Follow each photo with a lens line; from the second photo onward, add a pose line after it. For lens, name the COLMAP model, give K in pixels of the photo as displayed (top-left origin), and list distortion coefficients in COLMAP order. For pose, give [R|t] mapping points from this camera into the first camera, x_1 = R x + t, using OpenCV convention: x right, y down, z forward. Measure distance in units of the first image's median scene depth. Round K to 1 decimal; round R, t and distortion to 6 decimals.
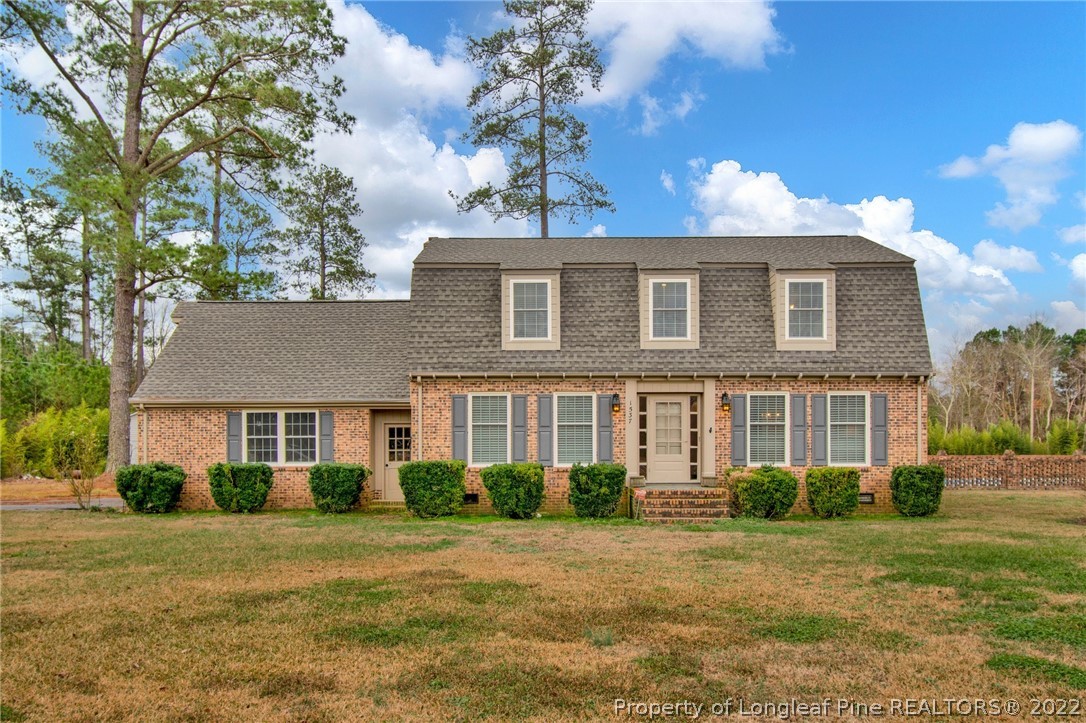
lens RADIAL K [[845.8, 0, 540.9], [0, 845.8, 440.5], [0, 0, 1]] dist [-0.003225, -0.002210]
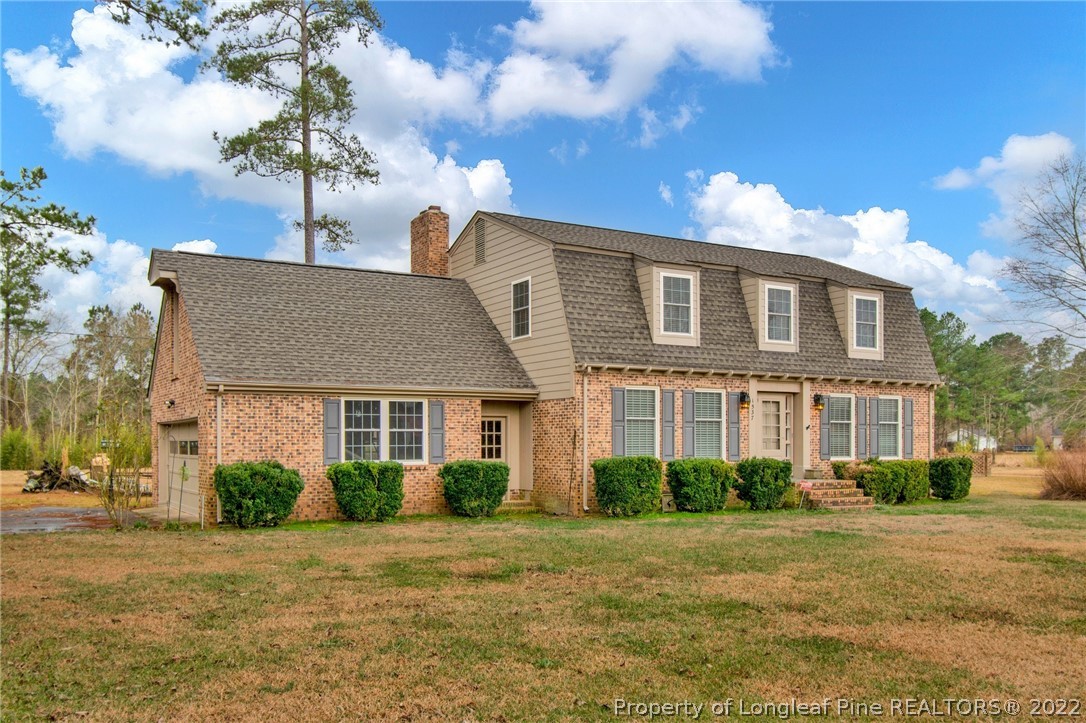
lens RADIAL K [[933.9, 0, 543.2], [0, 933.9, 444.5], [0, 0, 1]] dist [-0.016370, -0.006370]
pose [[0.857480, 0.000668, 0.514517, -0.710917], [-0.004501, 0.999971, 0.006203, 0.003939], [-0.514498, -0.007635, 0.857458, 0.137473]]
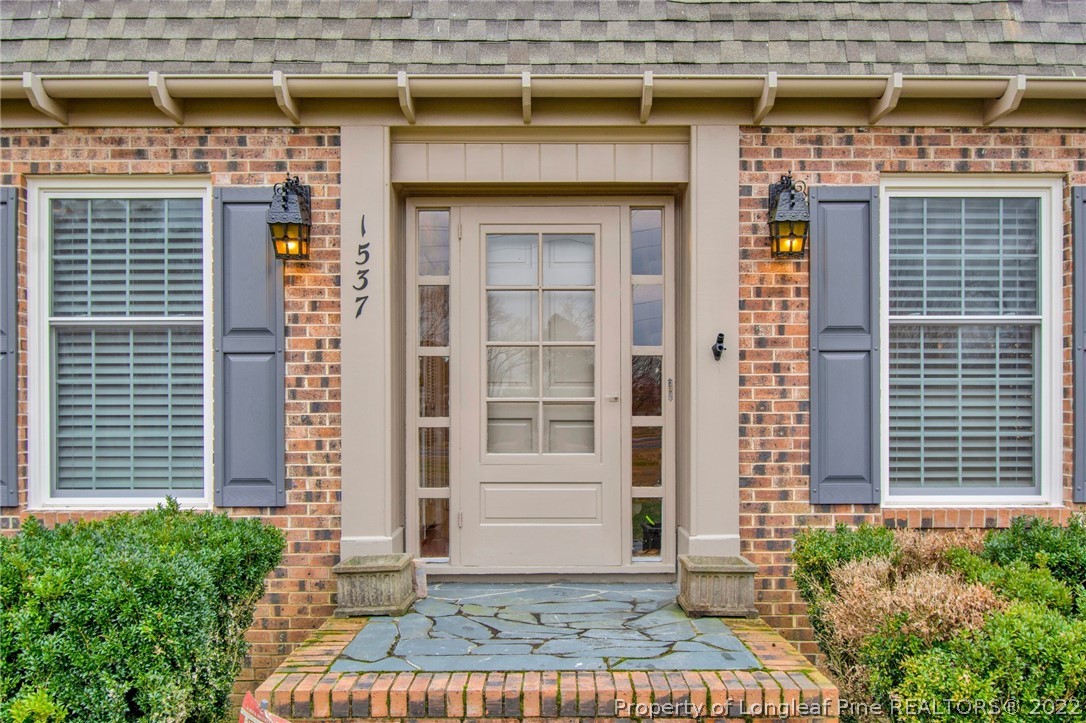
lens RADIAL K [[845.8, 0, 540.9], [0, 845.8, 440.5], [0, 0, 1]] dist [-0.003225, -0.002210]
pose [[0.999913, -0.000646, 0.013166, 0.149521], [0.000428, 0.999863, 0.016565, 0.008737], [-0.013175, -0.016558, 0.999776, 0.769920]]
